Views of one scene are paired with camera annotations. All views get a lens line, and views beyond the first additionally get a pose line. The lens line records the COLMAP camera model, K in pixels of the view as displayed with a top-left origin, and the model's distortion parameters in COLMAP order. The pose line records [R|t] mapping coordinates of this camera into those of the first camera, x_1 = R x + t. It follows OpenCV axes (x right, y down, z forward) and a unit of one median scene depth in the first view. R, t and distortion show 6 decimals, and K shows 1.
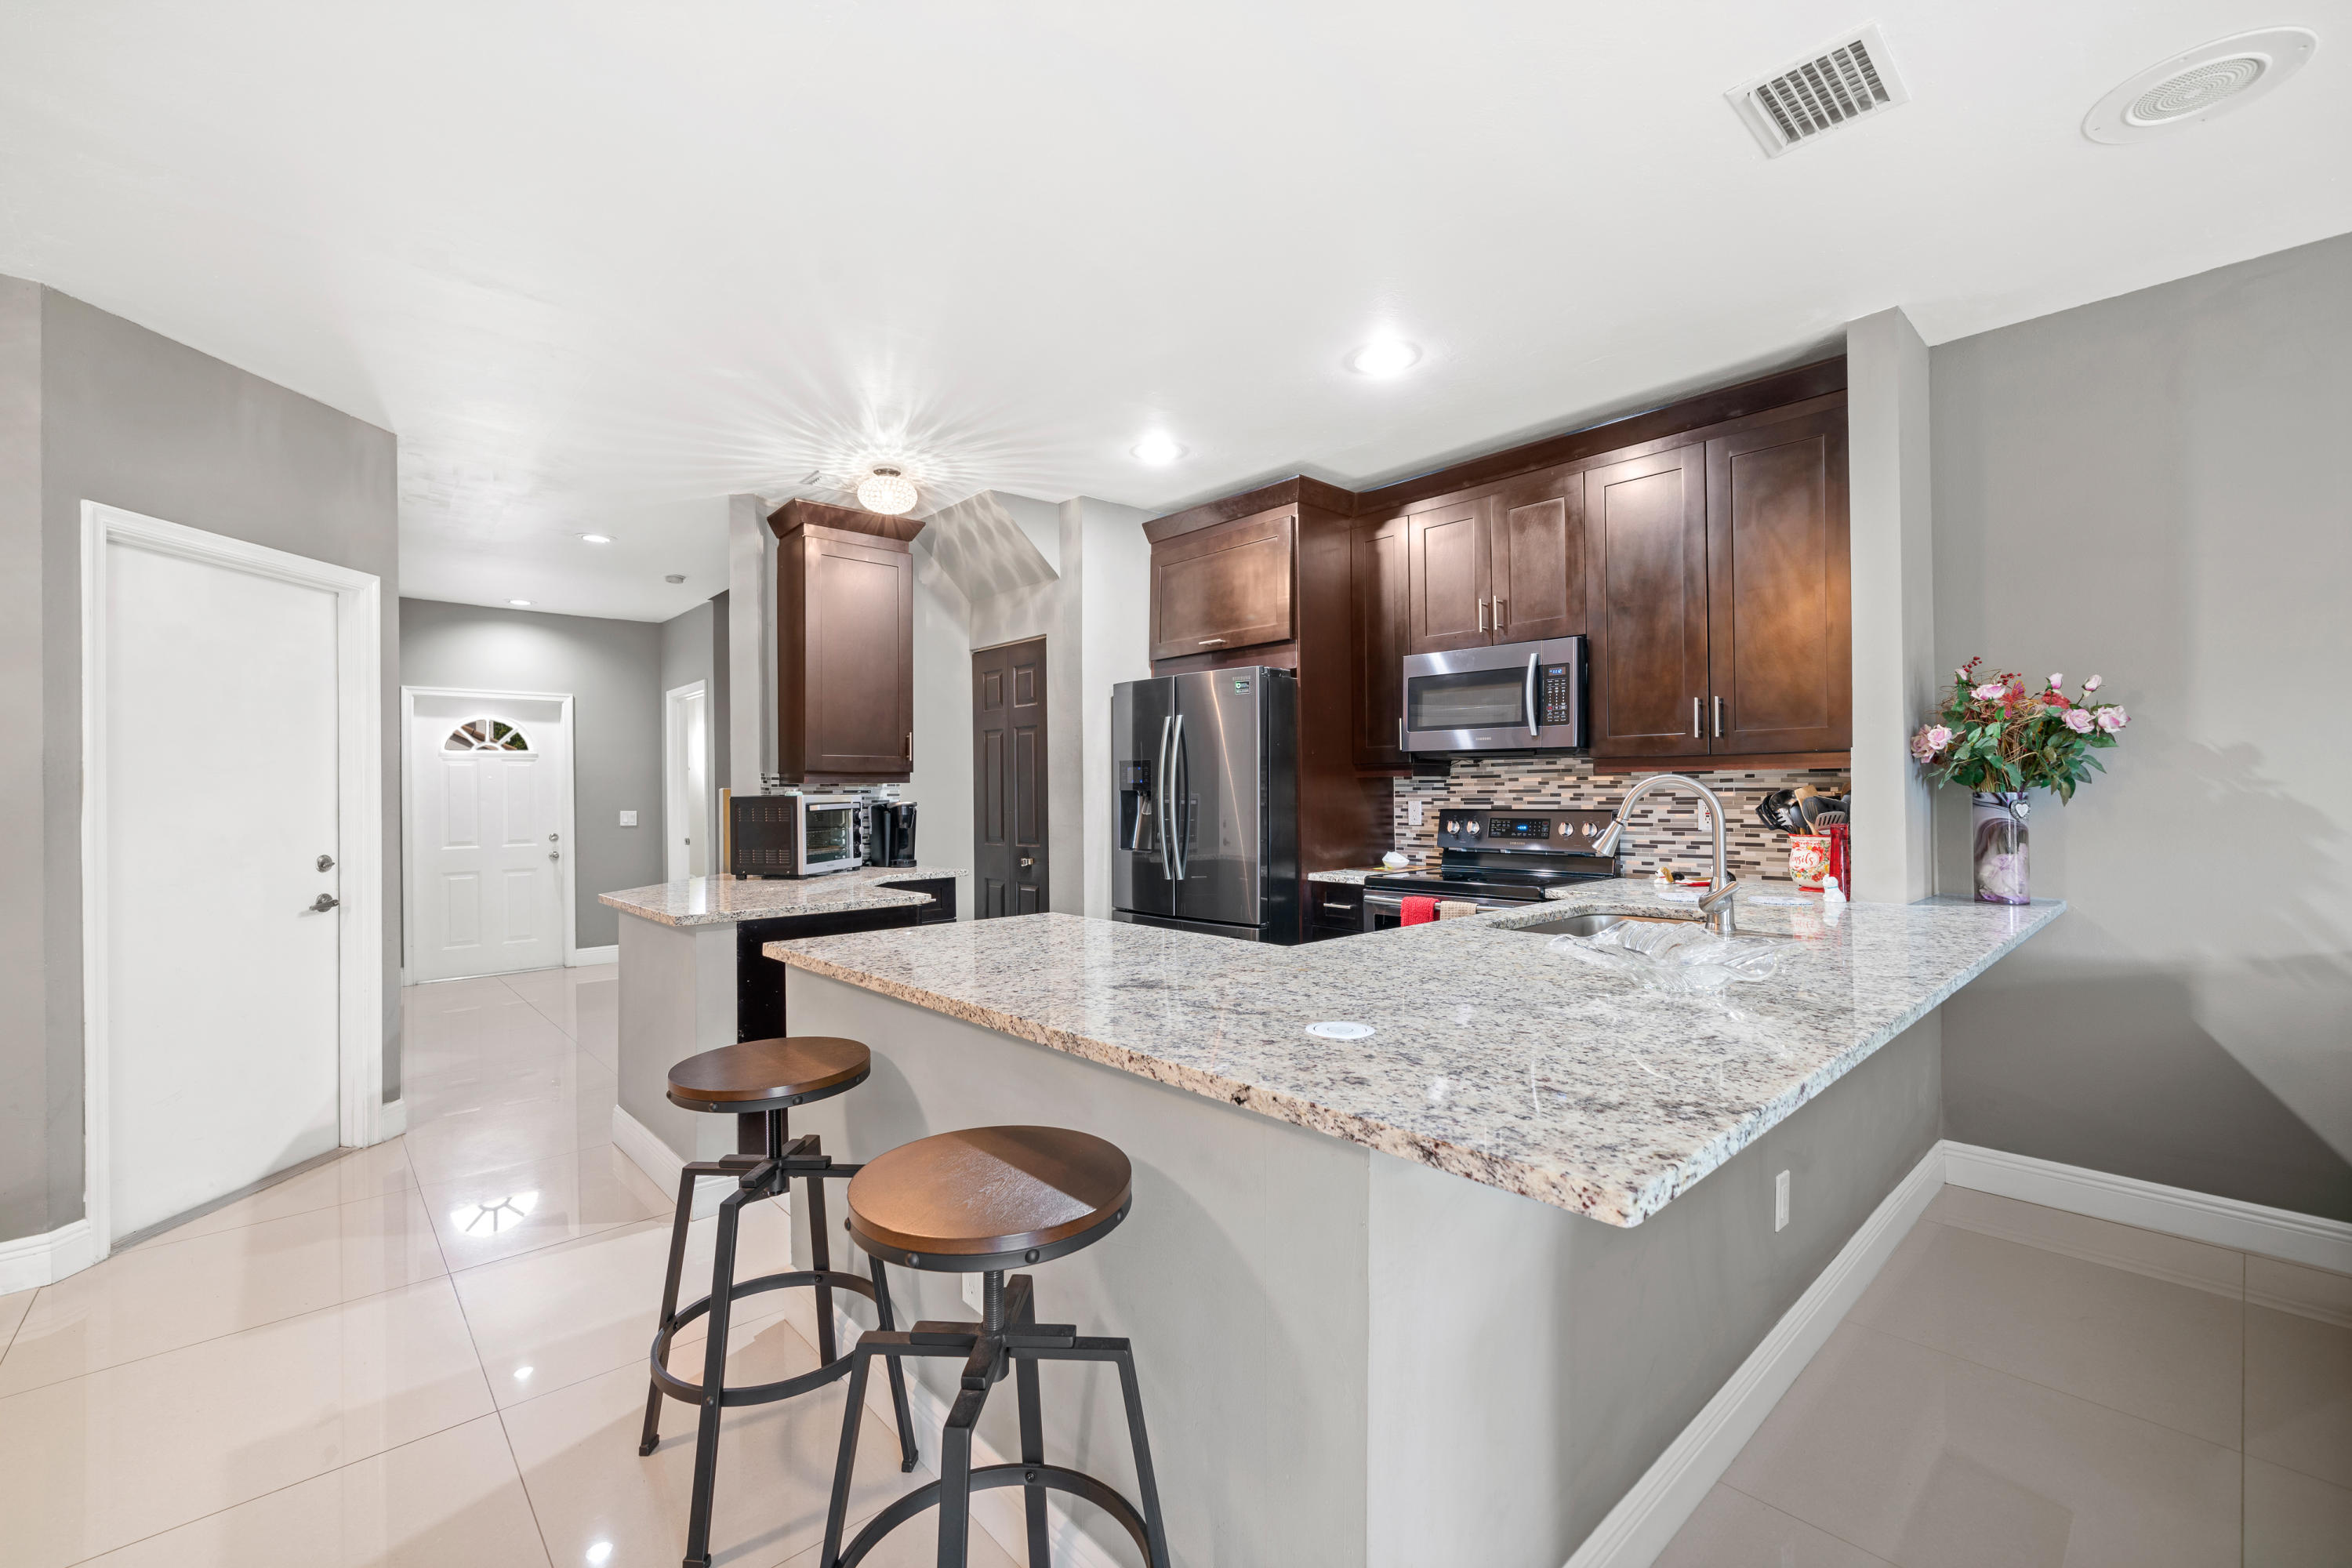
lens RADIAL K [[977.6, 0, 1165.6], [0, 977.6, 779.3], [0, 0, 1]] dist [0.000019, 0.000435]
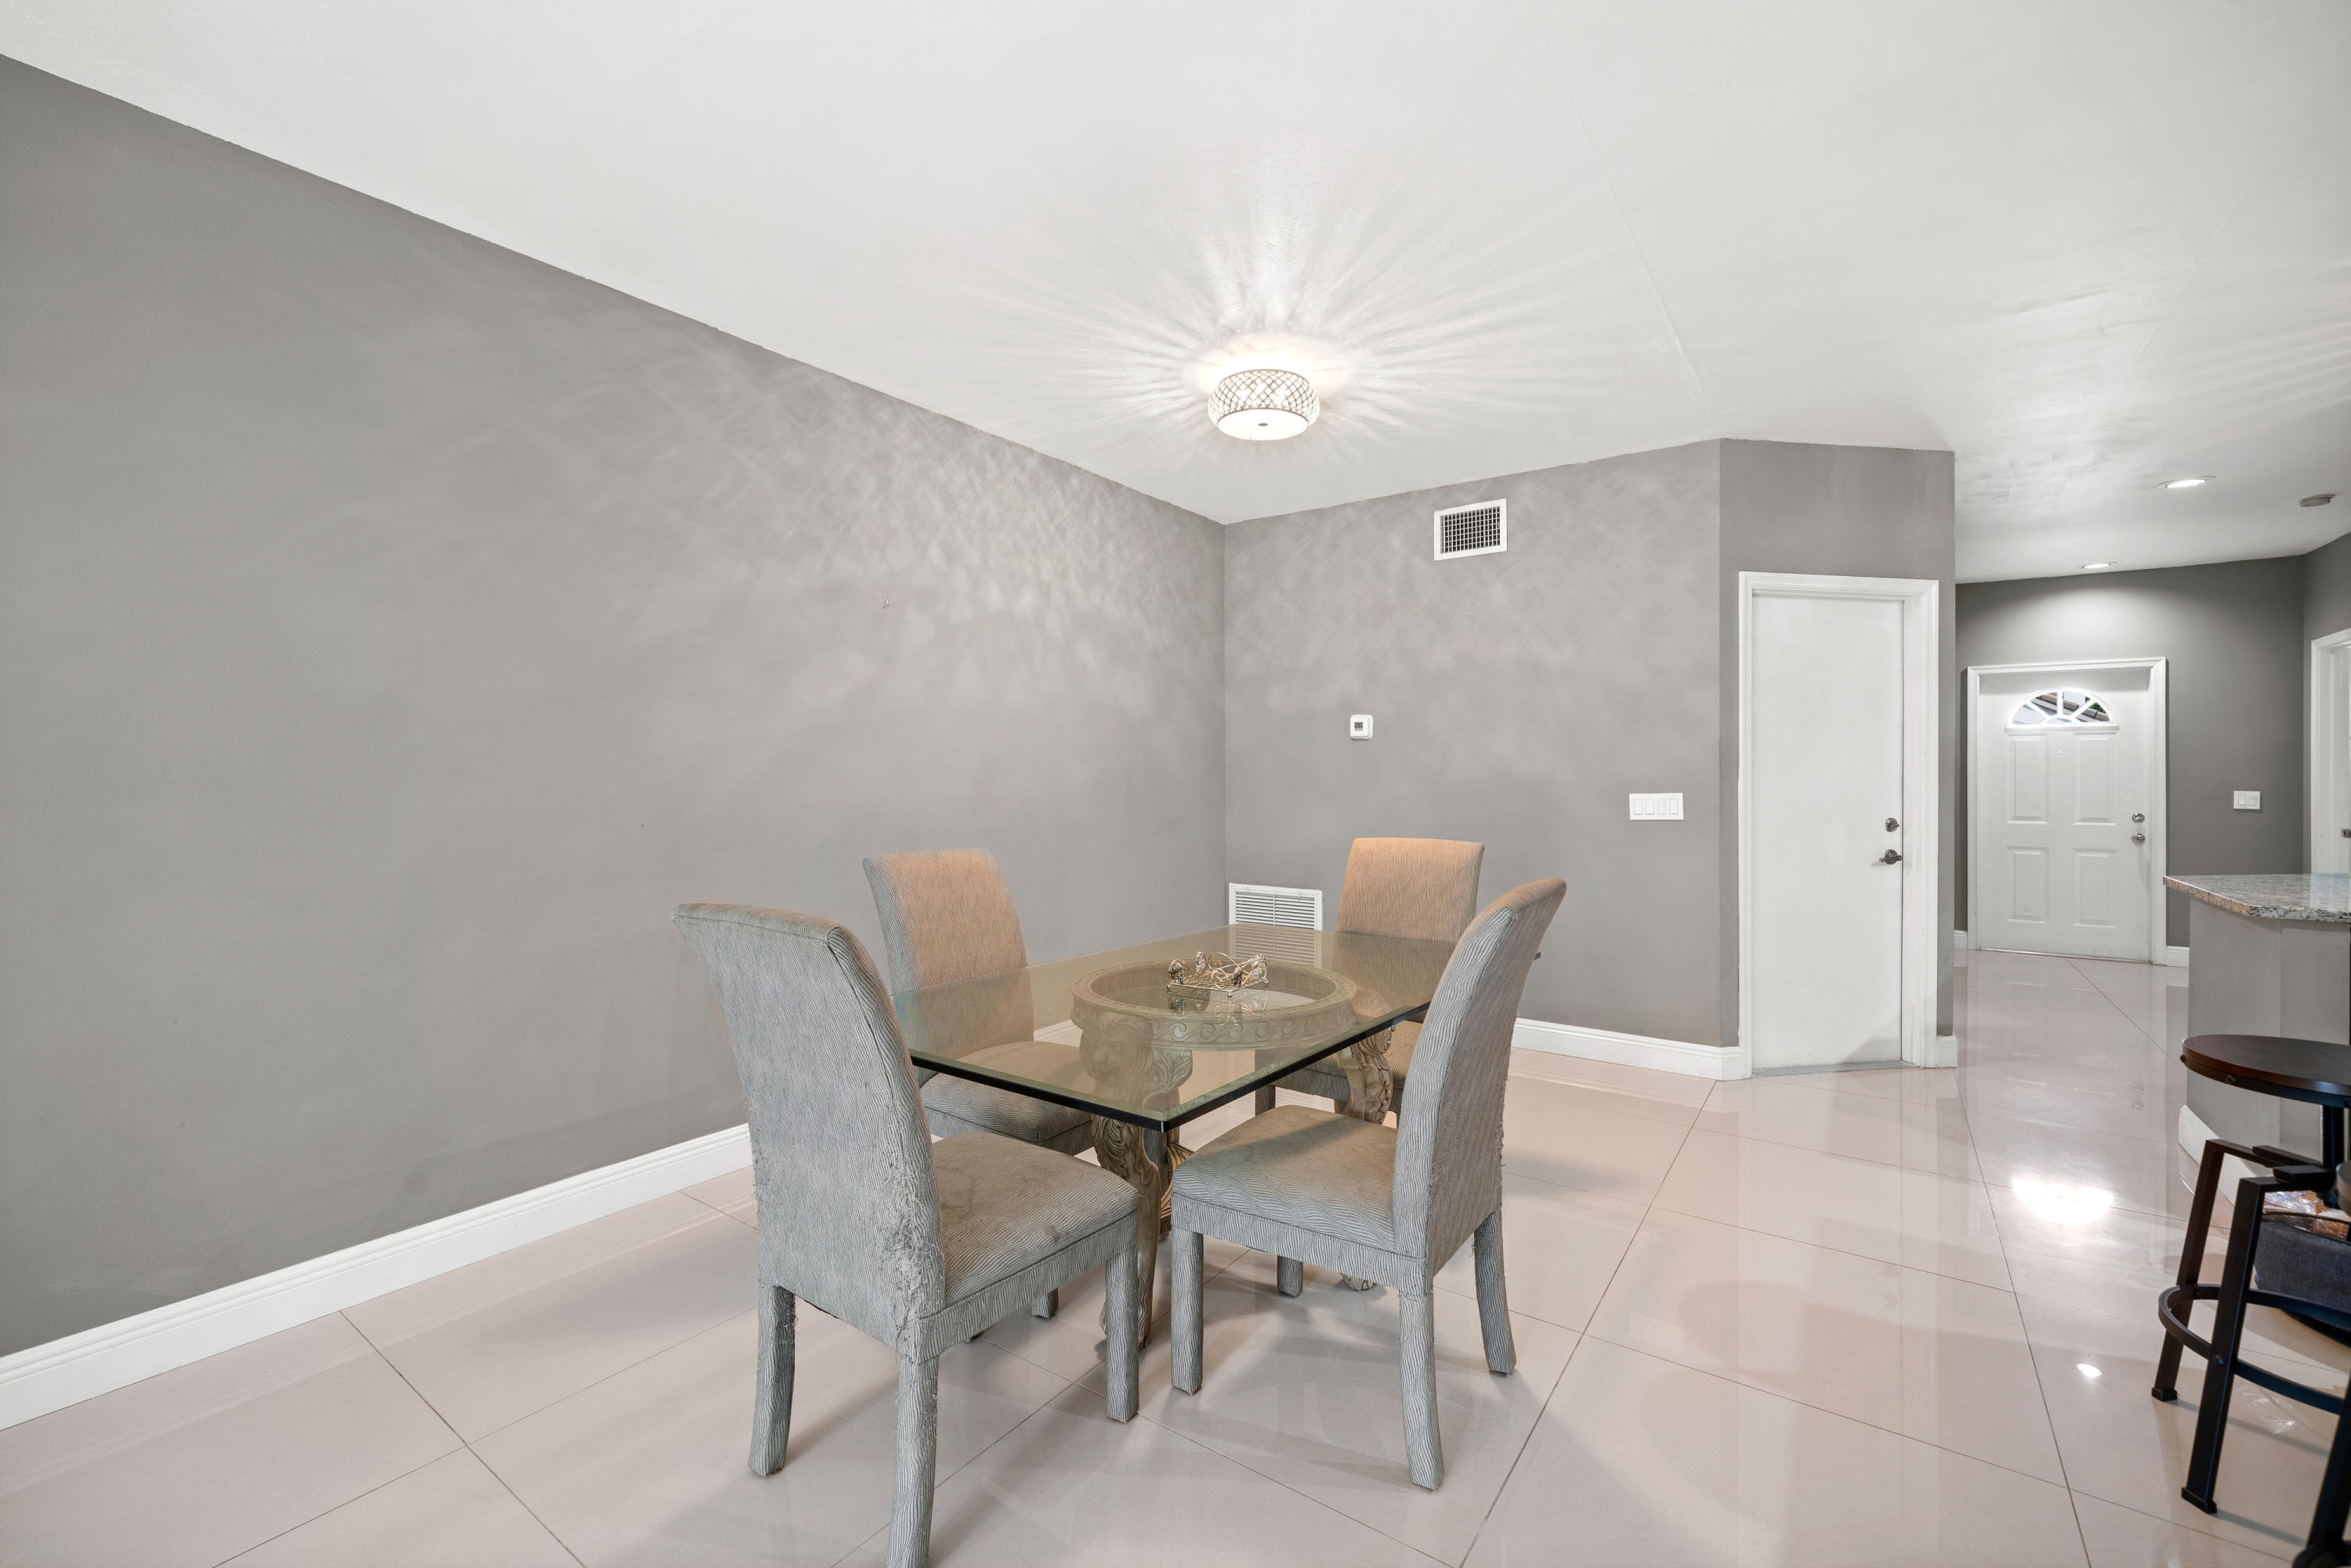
lens RADIAL K [[977.2, 0, 1165.1], [0, 977.2, 779.3], [0, 0, 1]] dist [0.000019, 0.000435]
pose [[0.208956, 0.018506, -0.977750, 0.100666], [0.006853, 0.999769, 0.020387, -0.001230], [0.977901, -0.010961, 0.208781, -0.099488]]
